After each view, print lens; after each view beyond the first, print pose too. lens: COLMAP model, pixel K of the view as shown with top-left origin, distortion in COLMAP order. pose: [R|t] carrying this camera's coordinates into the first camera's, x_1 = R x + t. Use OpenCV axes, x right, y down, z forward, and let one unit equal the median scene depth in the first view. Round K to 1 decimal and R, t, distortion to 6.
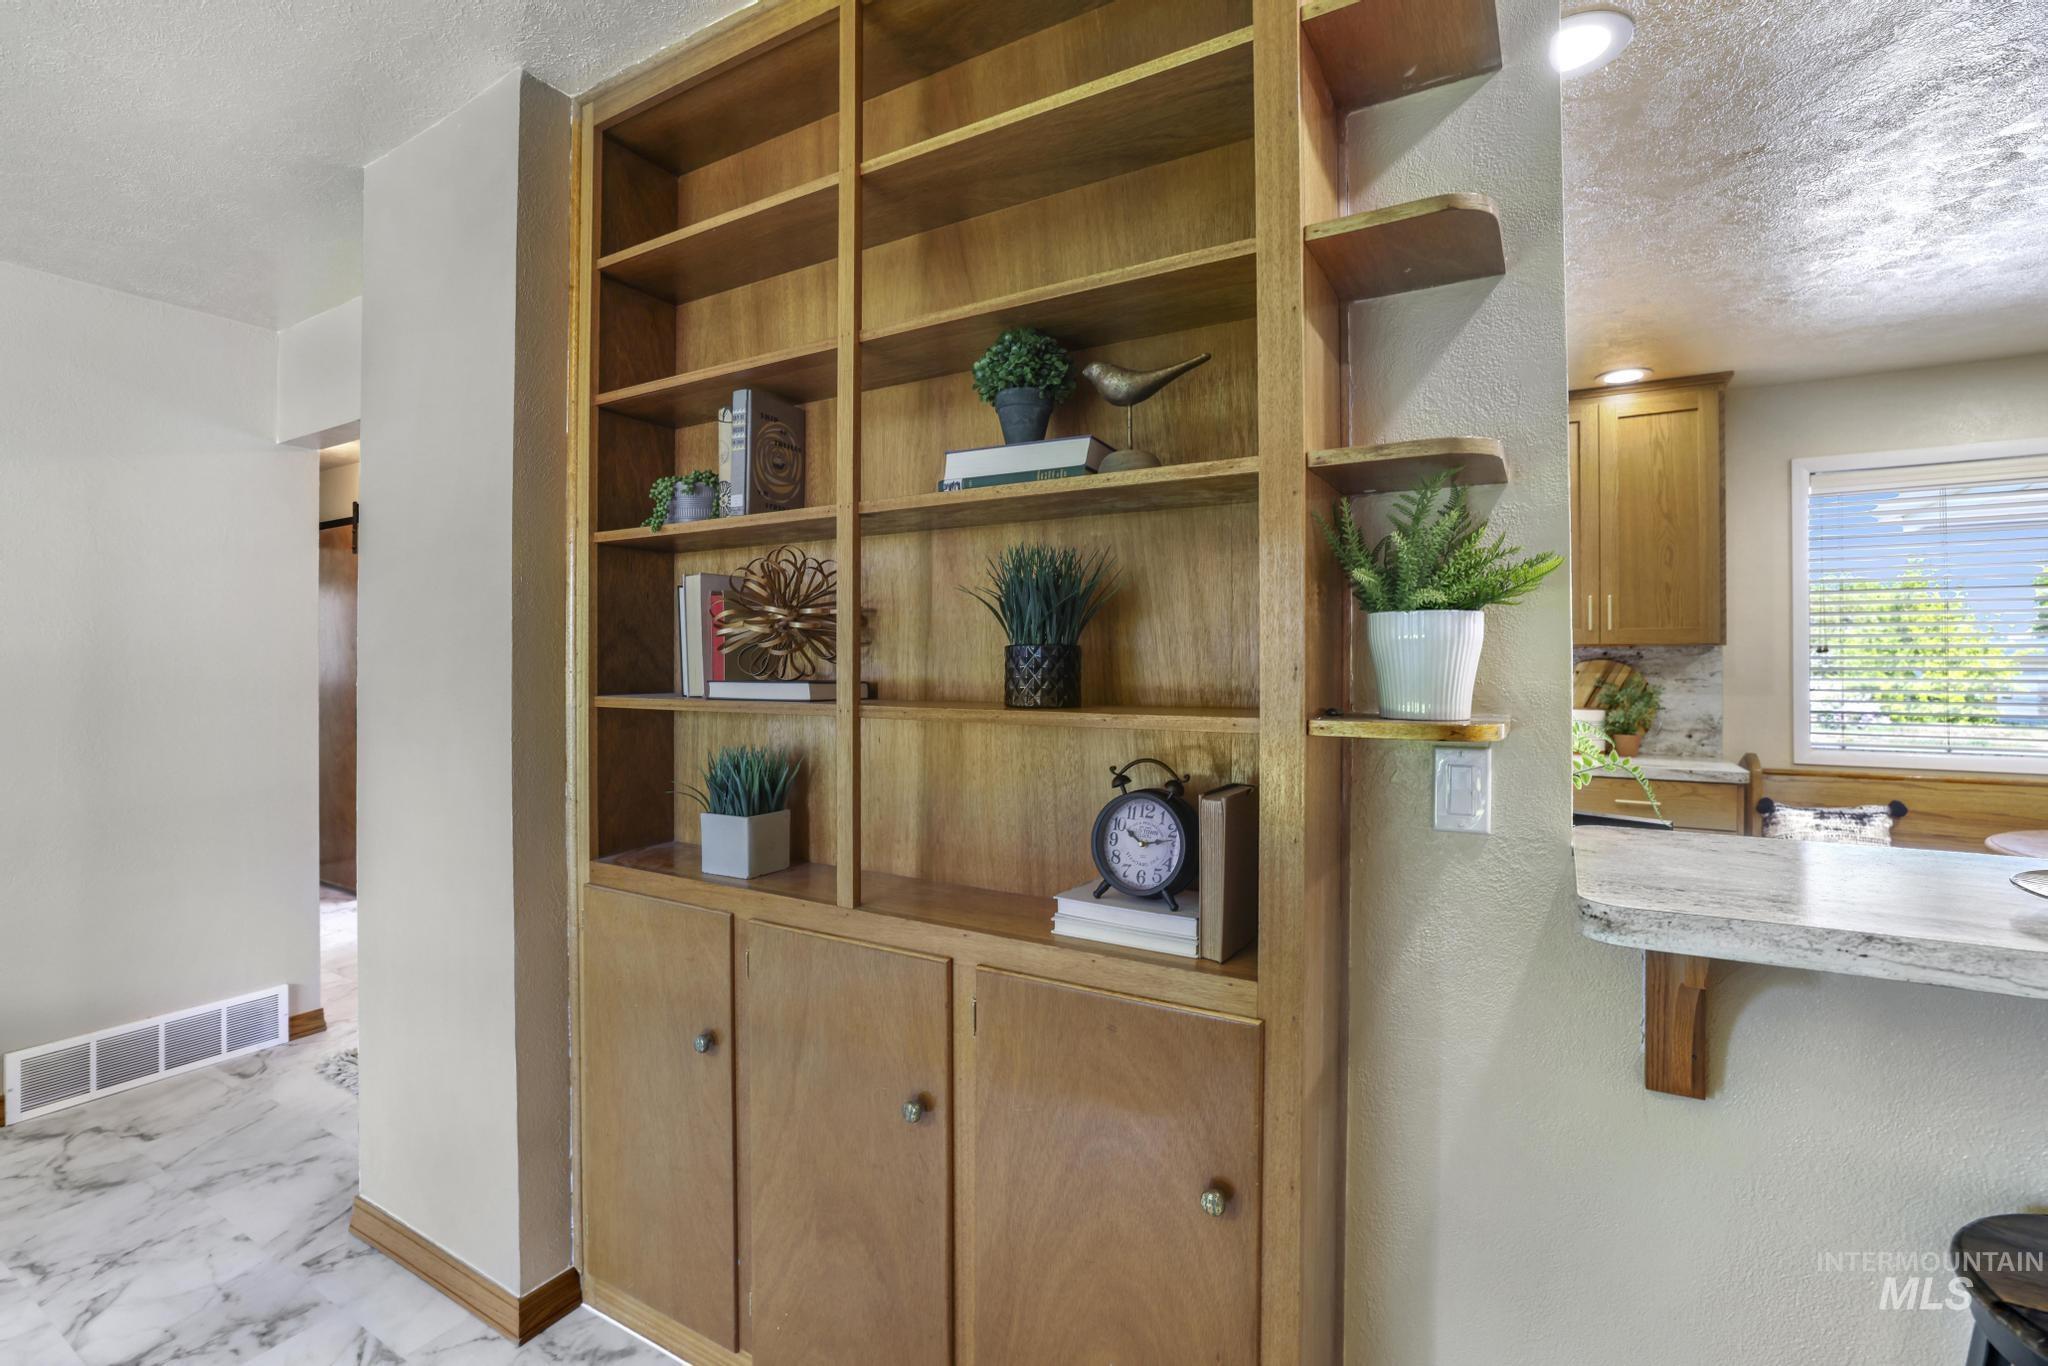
lens RADIAL K [[886.4, 0, 996.4], [0, 886.4, 664.7], [0, 0, 1]] dist [-0.043029, 0.015465]
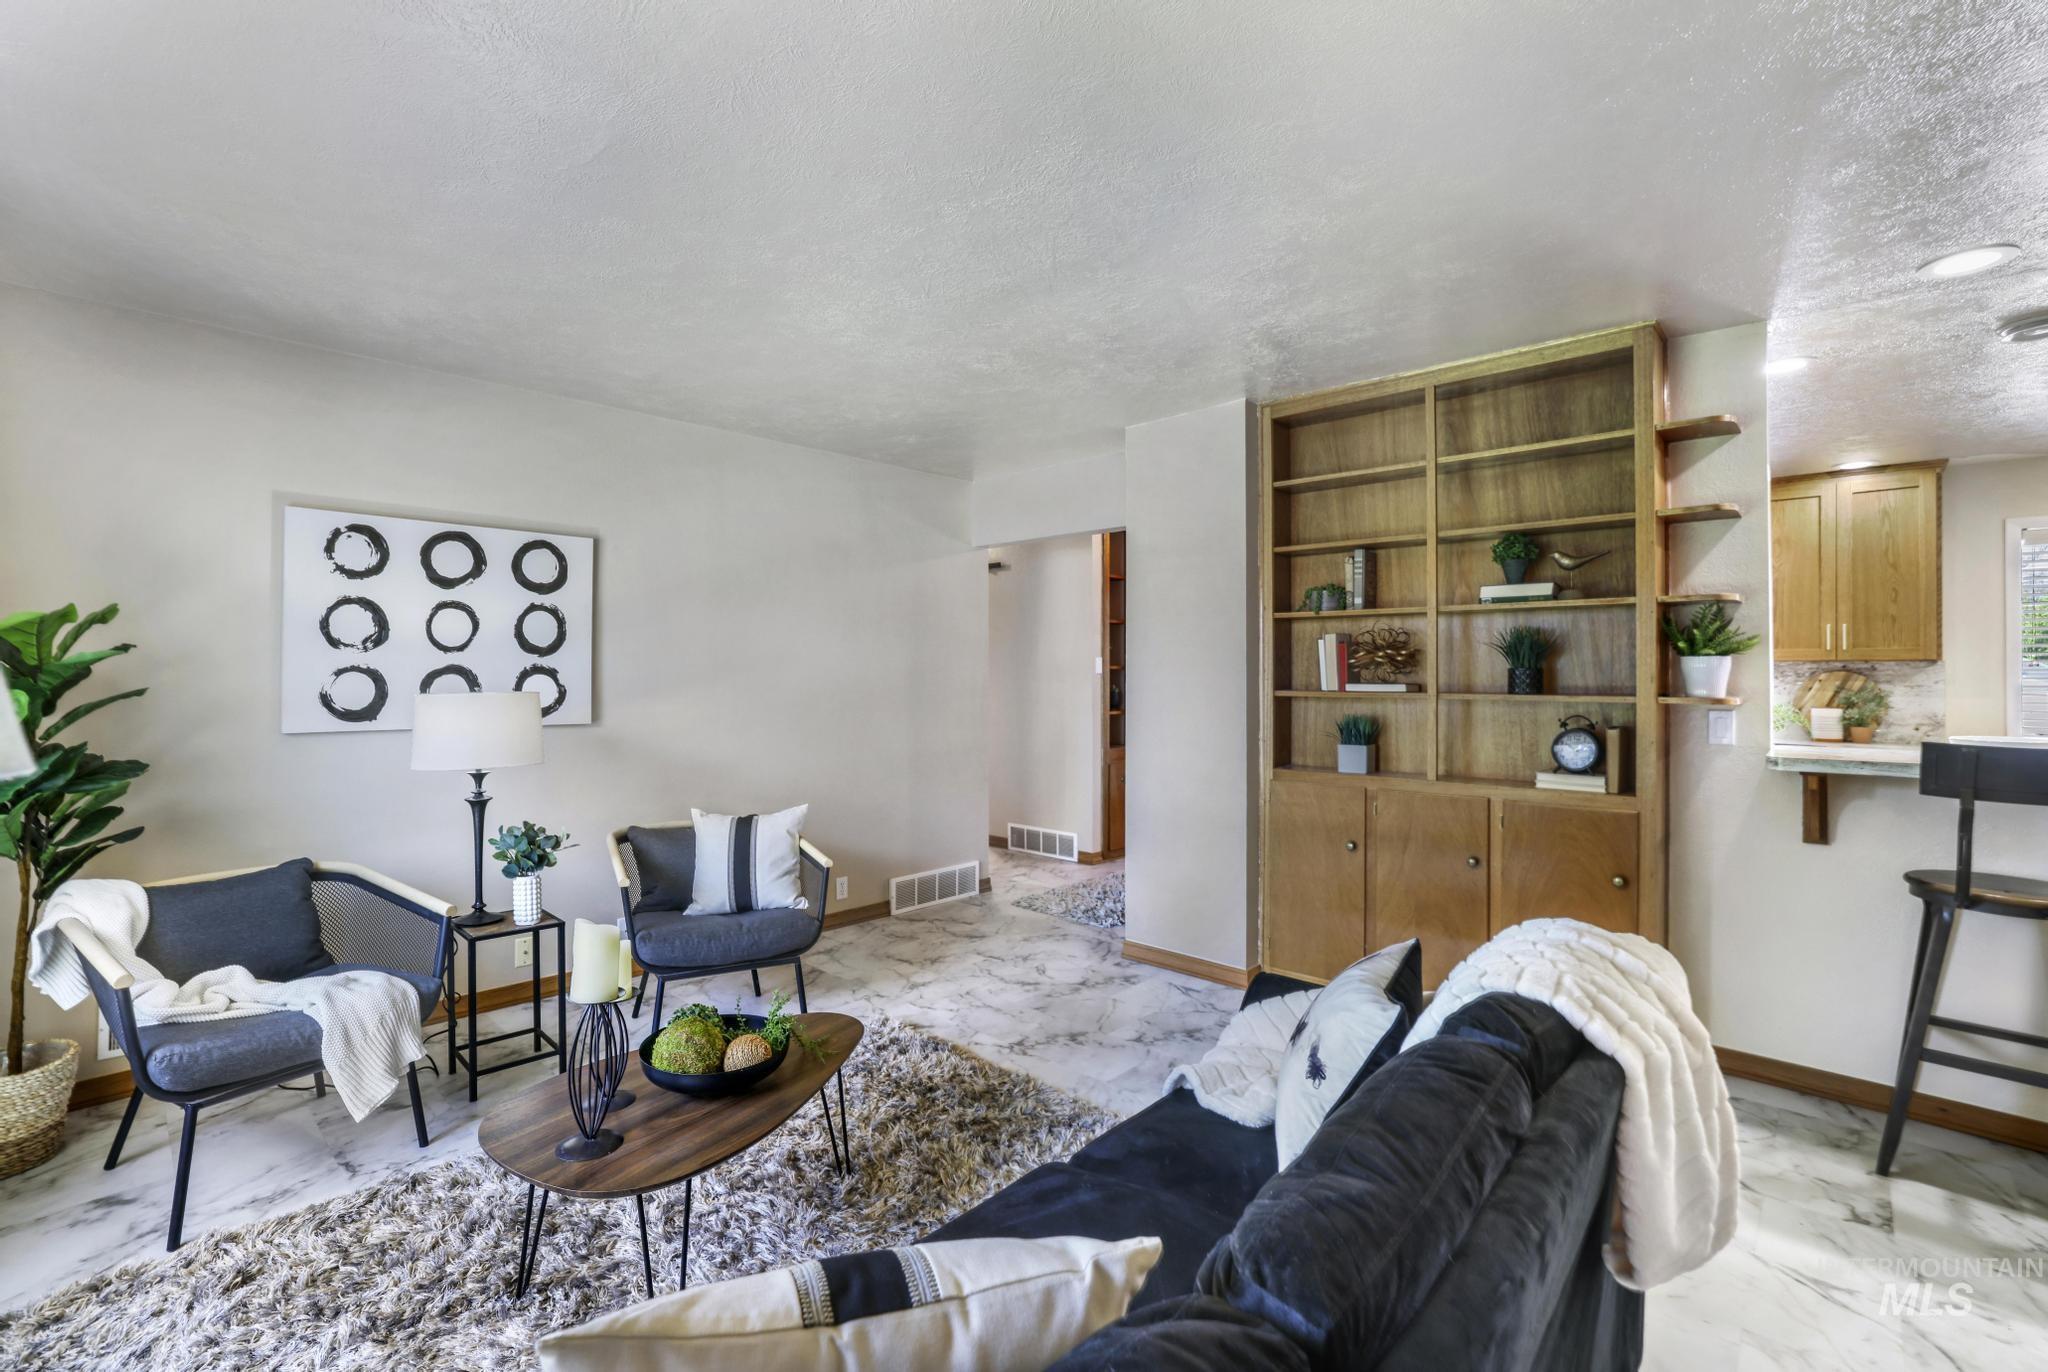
lens RADIAL K [[921.2, 0, 1018.4], [0, 921.2, 674.6], [0, 0, 1]] dist [-0.058987, 0.028962]
pose [[0.984154, -0.000379, -0.177314, -0.458376], [0.000586, 0.999999, 0.001117, -0.004123], [0.177313, -0.001204, 0.984154, -0.869207]]
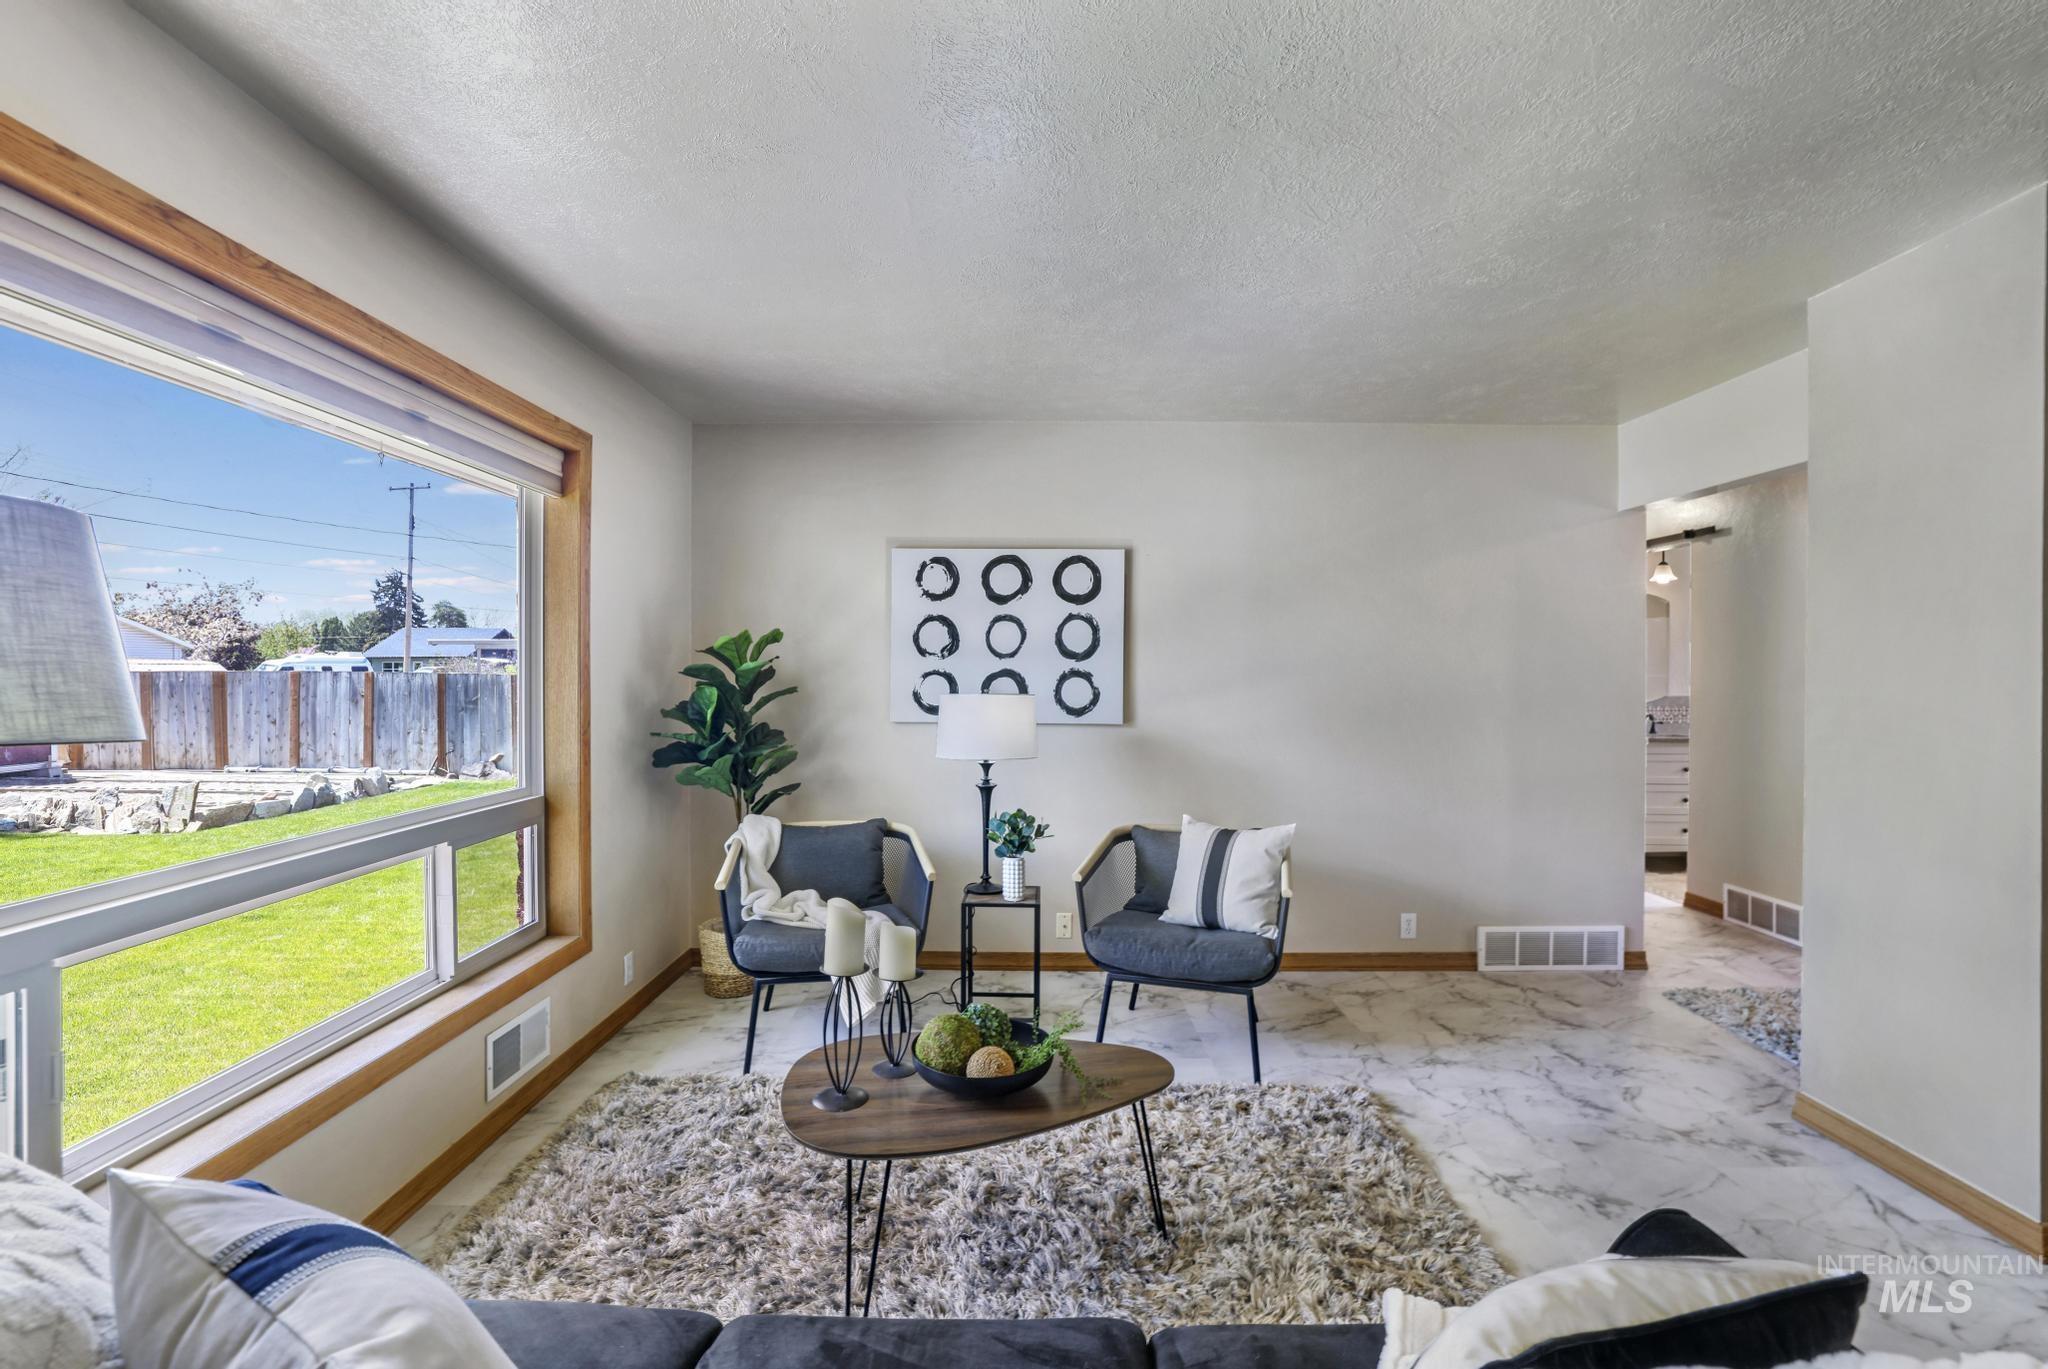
lens RADIAL K [[922.1, 0, 1009.4], [0, 922.1, 679.6], [0, 0, 1]] dist [-0.045687, 0.018530]
pose [[0.527679, 0.010710, -0.849376, -0.170044], [-0.002507, 0.999936, 0.011051, -0.016529], [0.849440, -0.003702, 0.527672, -0.556823]]
